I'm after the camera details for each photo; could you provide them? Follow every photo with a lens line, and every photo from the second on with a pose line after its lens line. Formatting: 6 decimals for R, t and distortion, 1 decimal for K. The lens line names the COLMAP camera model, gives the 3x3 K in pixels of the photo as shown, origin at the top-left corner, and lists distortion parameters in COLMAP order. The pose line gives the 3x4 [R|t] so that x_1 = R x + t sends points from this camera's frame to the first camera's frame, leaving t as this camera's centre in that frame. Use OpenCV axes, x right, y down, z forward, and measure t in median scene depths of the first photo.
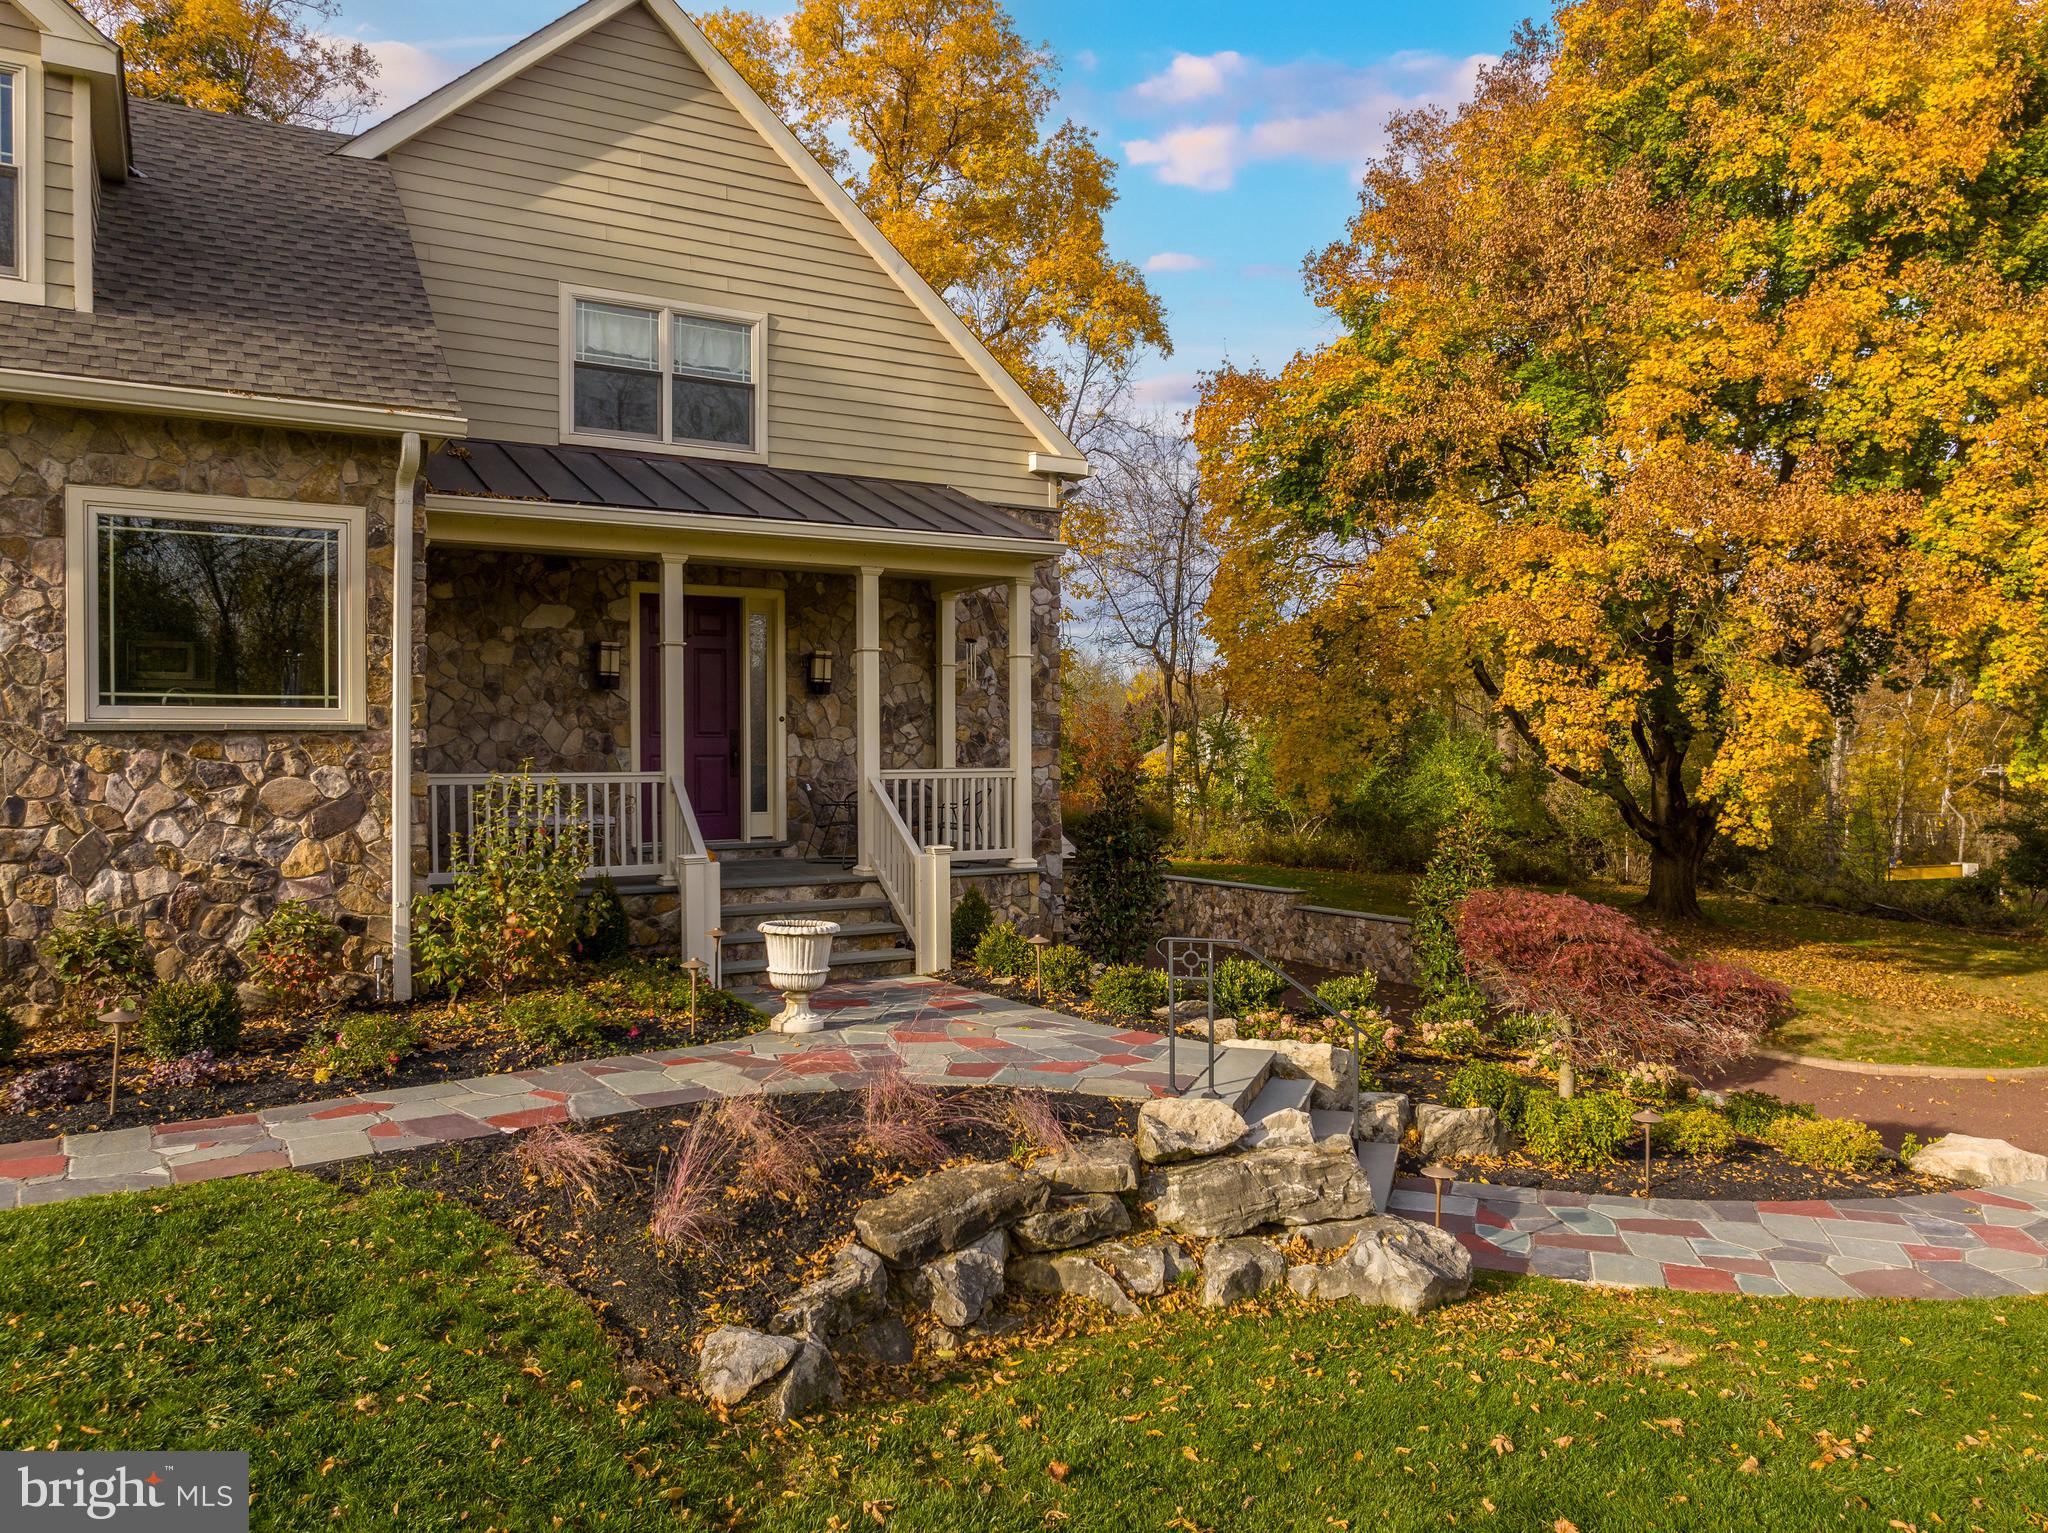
lens RADIAL K [[1440.9, 0, 1024.0], [0, 1440.9, 766.5], [0, 0, 1]] dist [-0.022802, -0.000209]
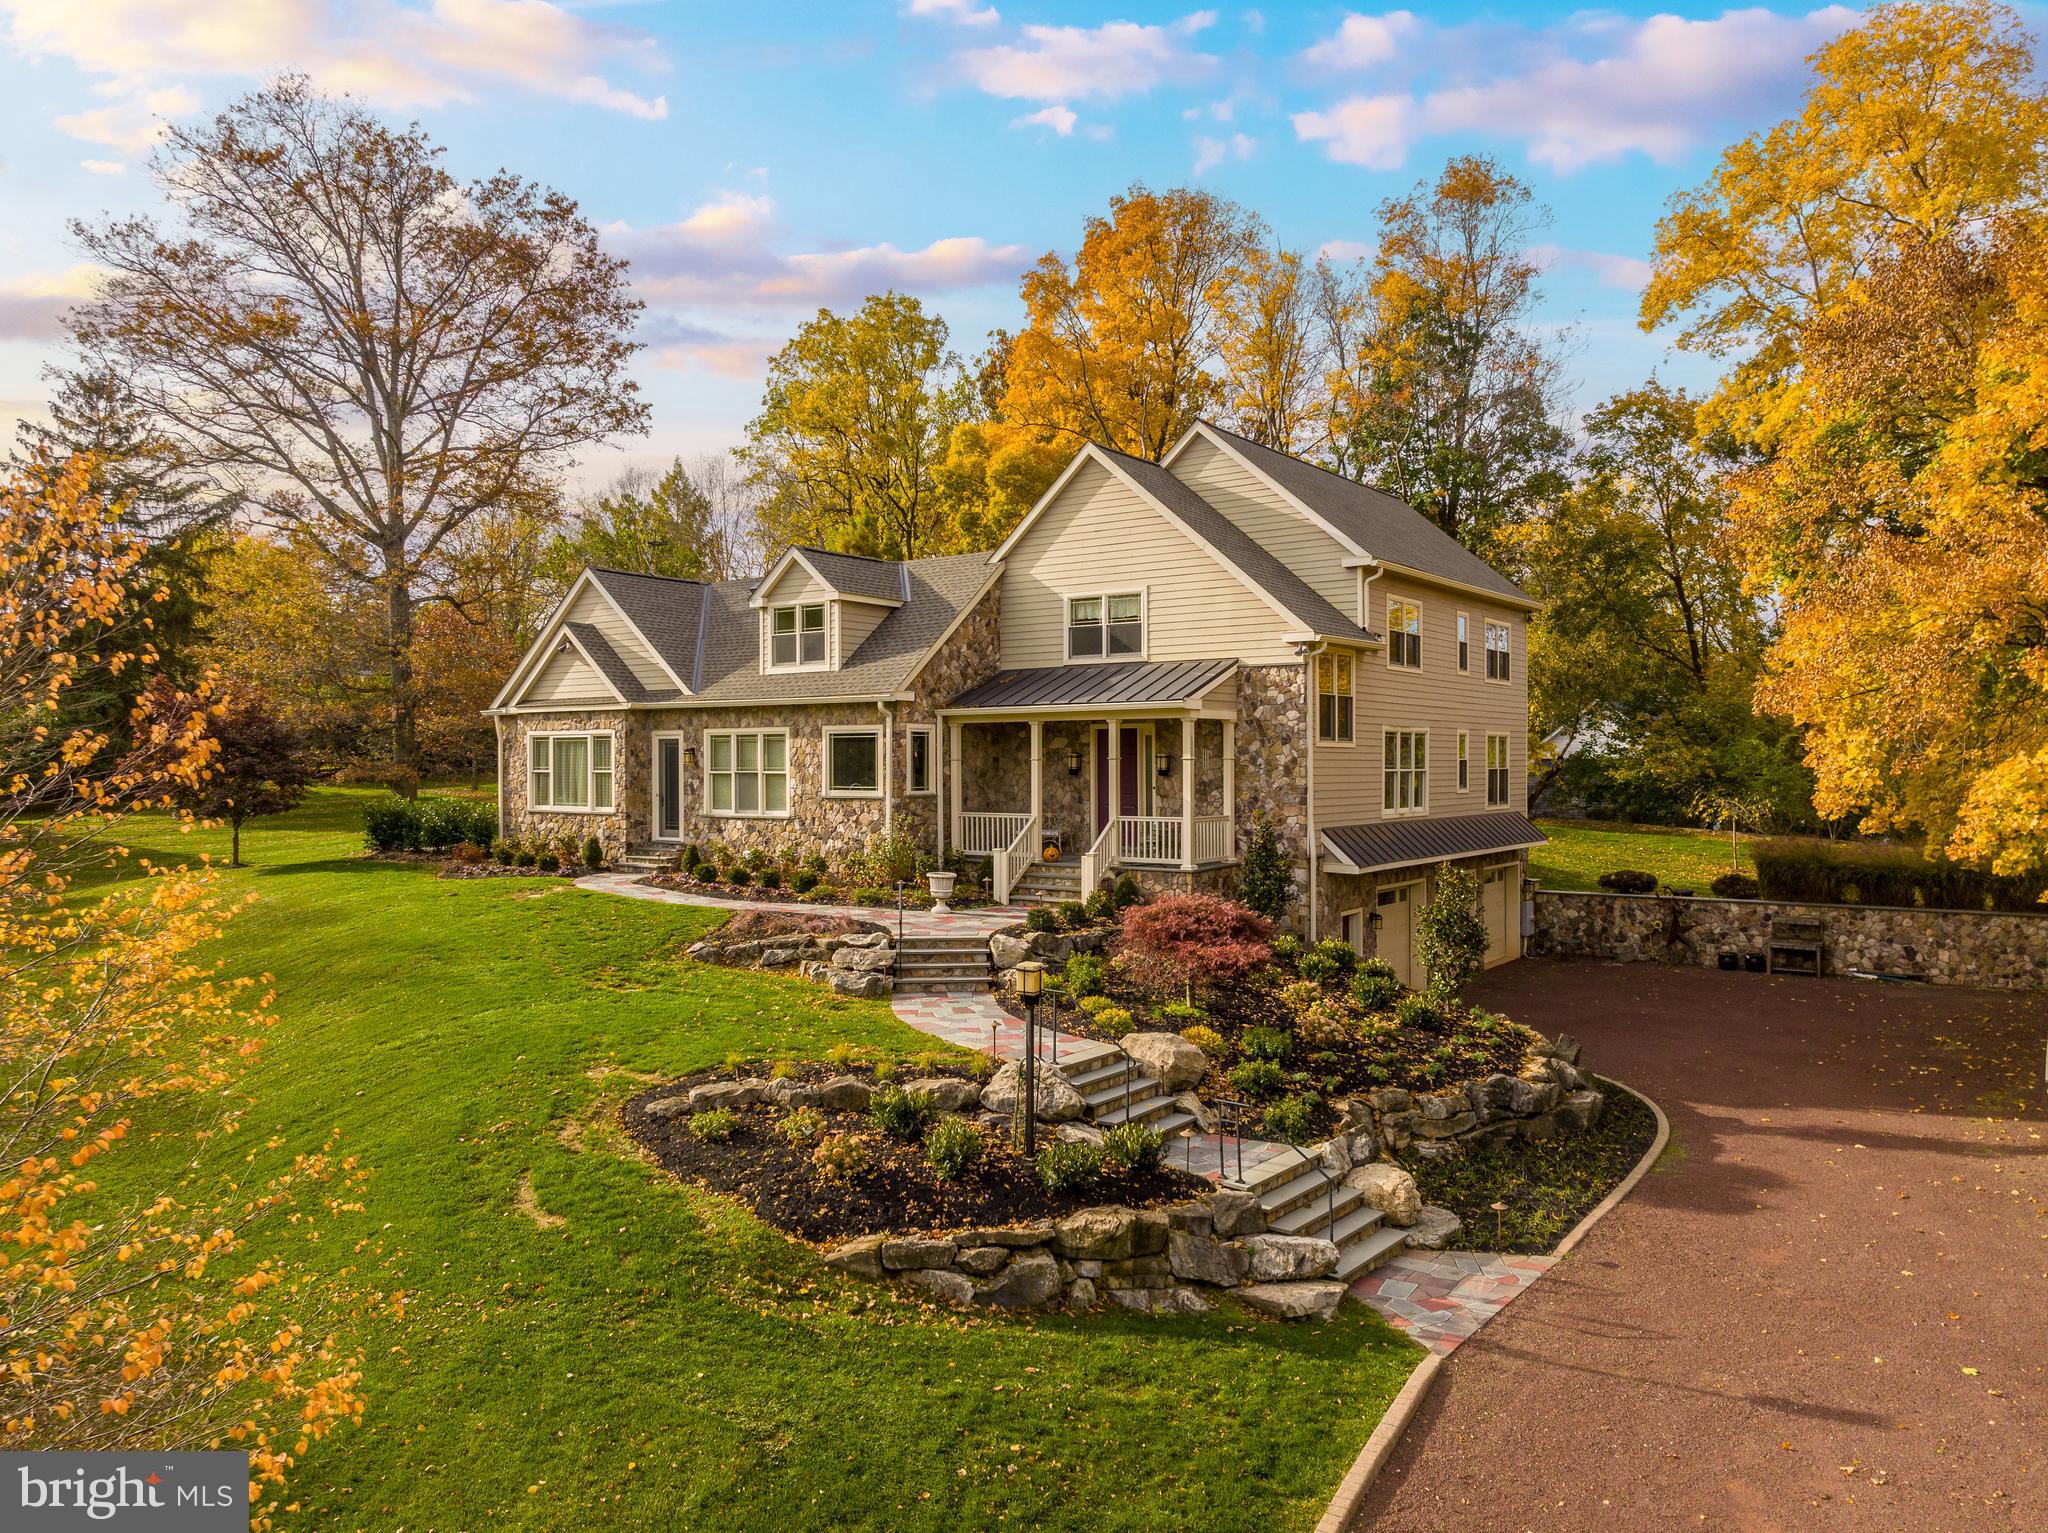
lens RADIAL K [[1440.9, 0, 1024.0], [0, 1440.9, 766.5], [0, 0, 1]] dist [-0.022802, -0.000209]
pose [[0.390120, 0.007866, -0.920730, 1.761810], [-0.005793, 0.999965, 0.006088, -0.080996], [0.920746, 0.002959, 0.390152, 0.062556]]
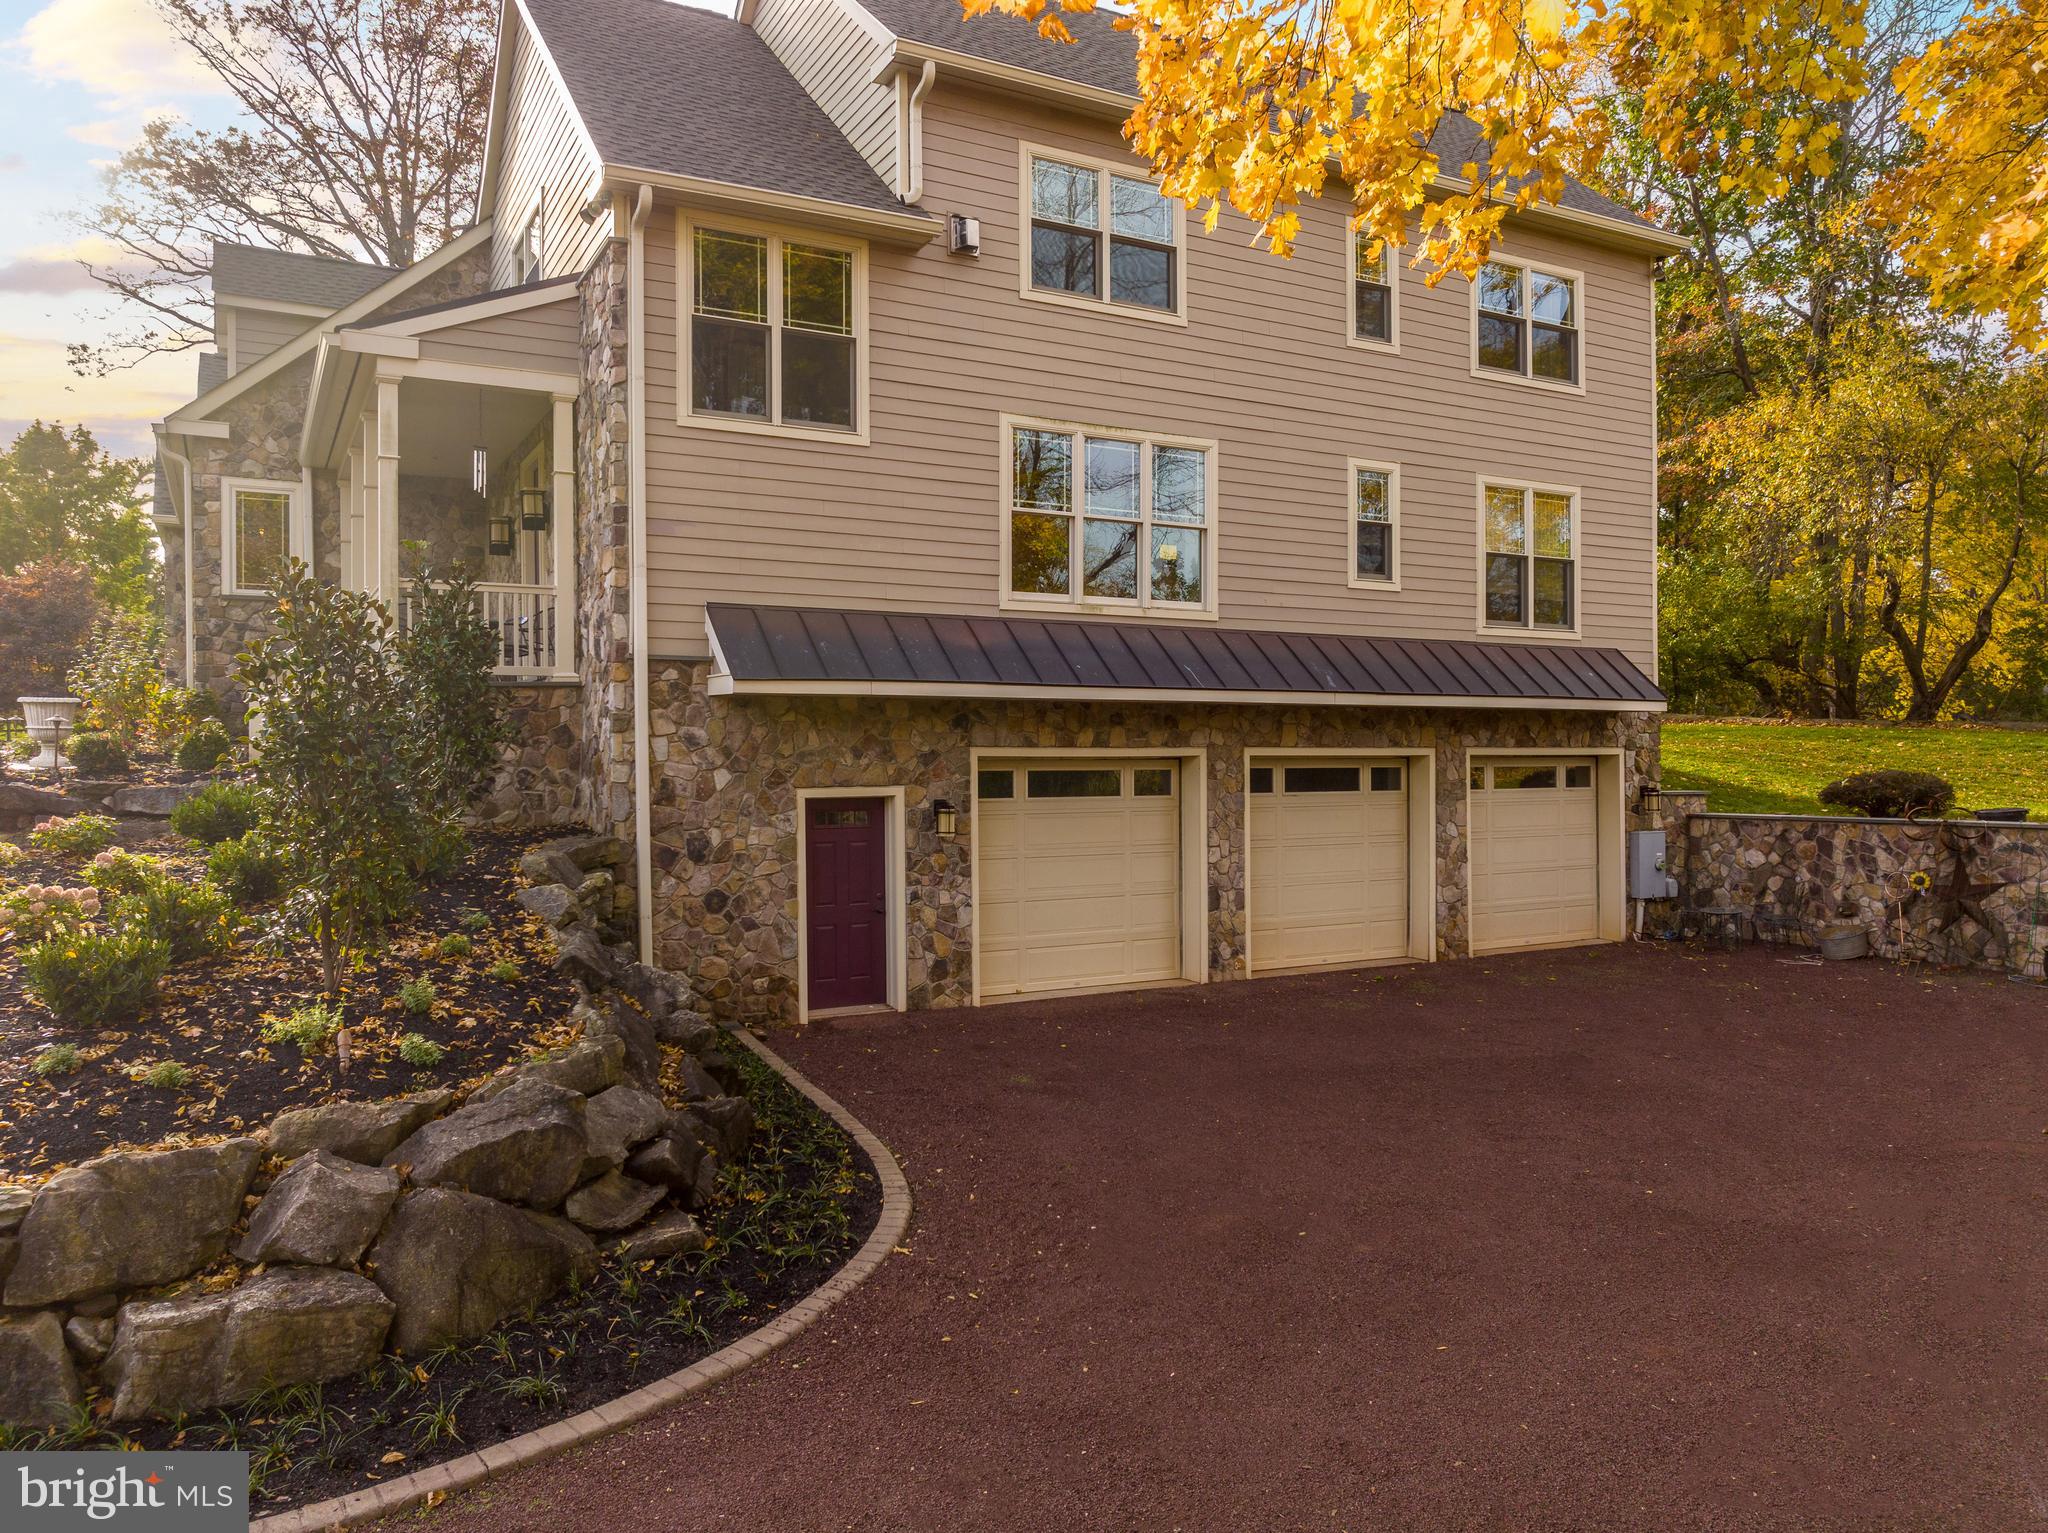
lens RADIAL K [[1440.9, 0, 1024.0], [0, 1440.9, 766.5], [0, 0, 1]] dist [-0.022802, -0.000209]
pose [[-0.034528, 0.011566, -0.999337, 0.977112], [0.000352, 0.999933, 0.011561, 0.117762], [0.999404, 0.000047, -0.034530, 1.520252]]
